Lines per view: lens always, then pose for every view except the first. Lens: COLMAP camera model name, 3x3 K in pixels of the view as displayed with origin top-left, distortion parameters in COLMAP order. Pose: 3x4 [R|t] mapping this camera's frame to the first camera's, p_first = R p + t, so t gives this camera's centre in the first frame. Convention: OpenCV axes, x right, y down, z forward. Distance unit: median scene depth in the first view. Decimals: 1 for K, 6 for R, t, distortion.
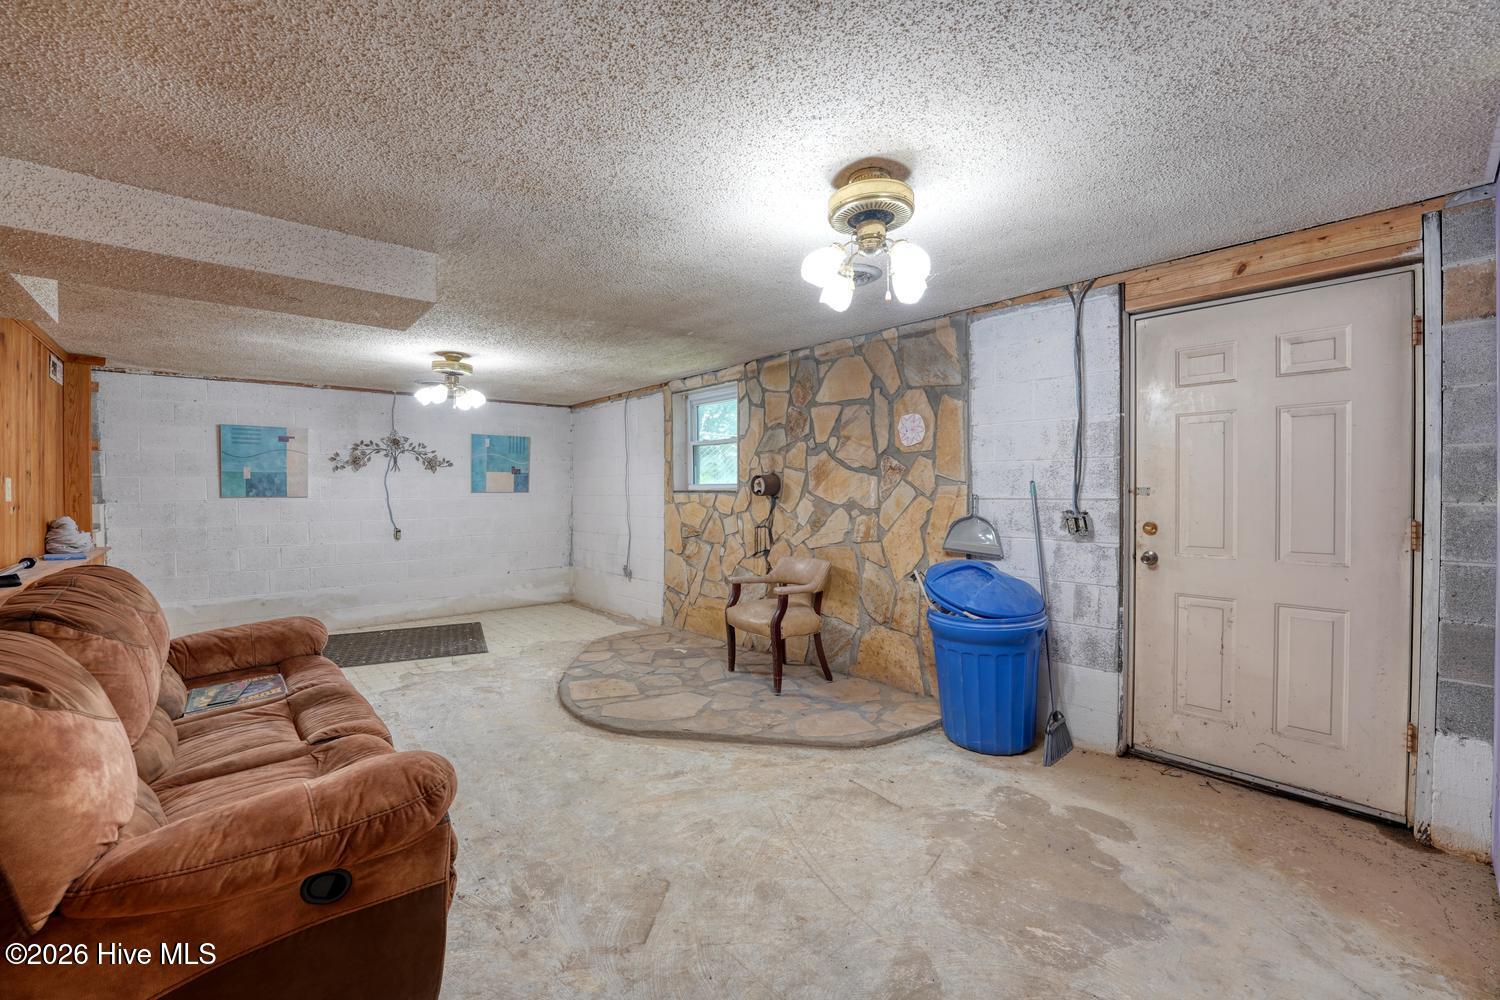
lens RADIAL K [[610.0, 0, 747.8], [0, 610.0, 496.4], [0, 0, 1]] dist [-0.025899, 0.000886]
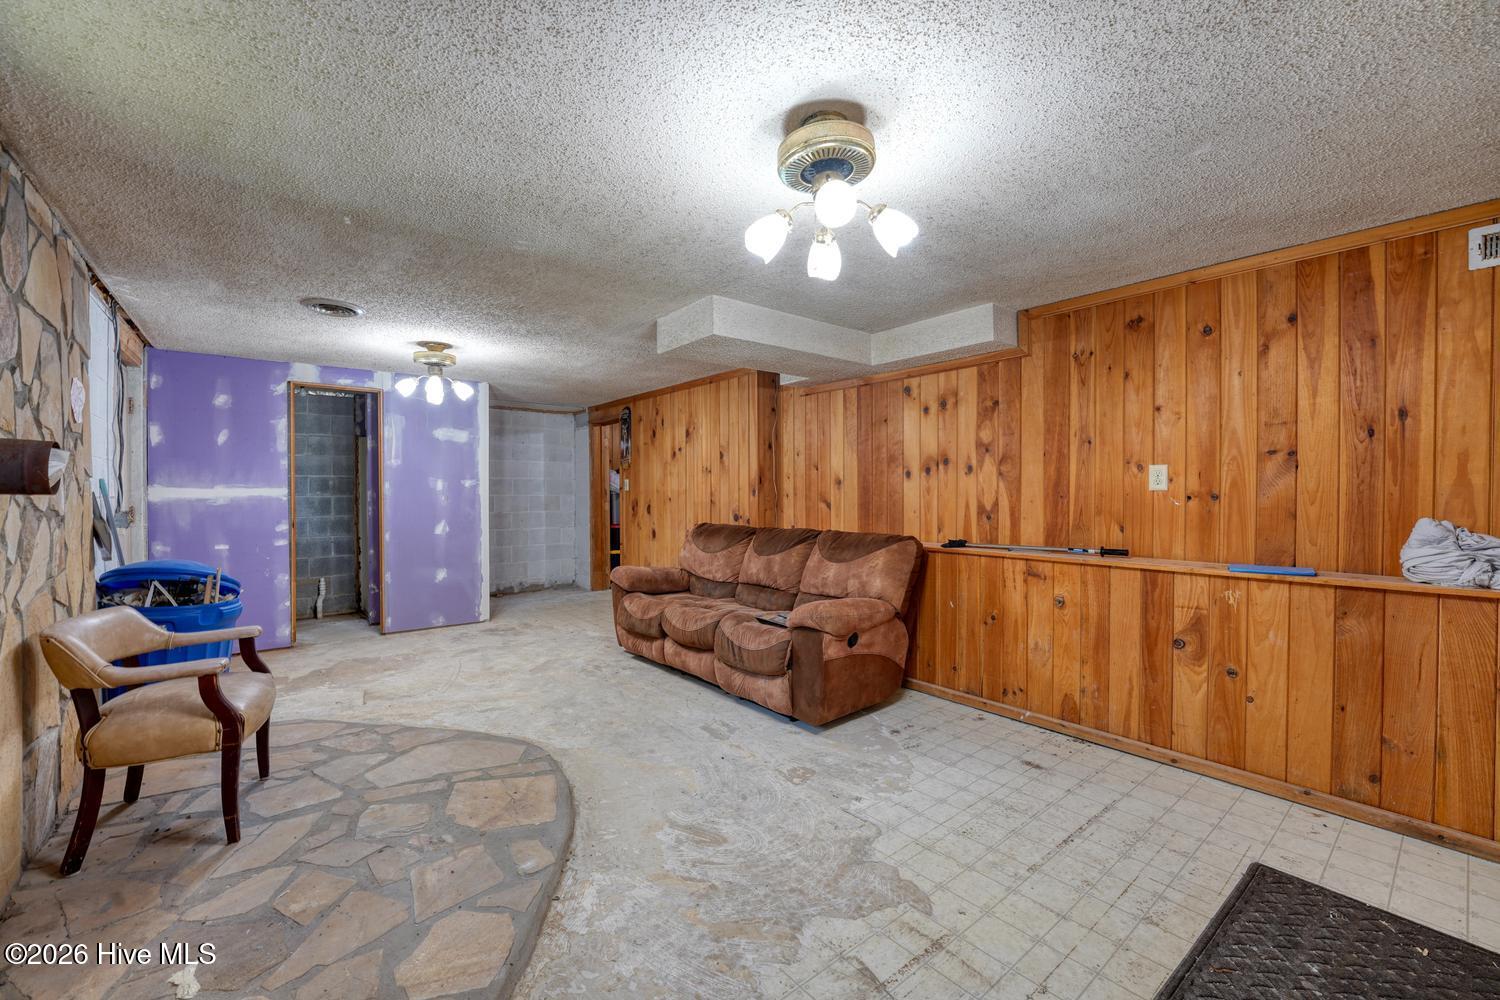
lens RADIAL K [[610.0, 0, 754.4], [0, 610.0, 499.8], [0, 0, 1]] dist [-0.025899, 0.000886]
pose [[-0.999321, 0.008228, 0.035914, -0.534197], [0.008941, 0.999765, 0.019723, -0.001352], [-0.035743, 0.020031, -0.999160, 1.644018]]
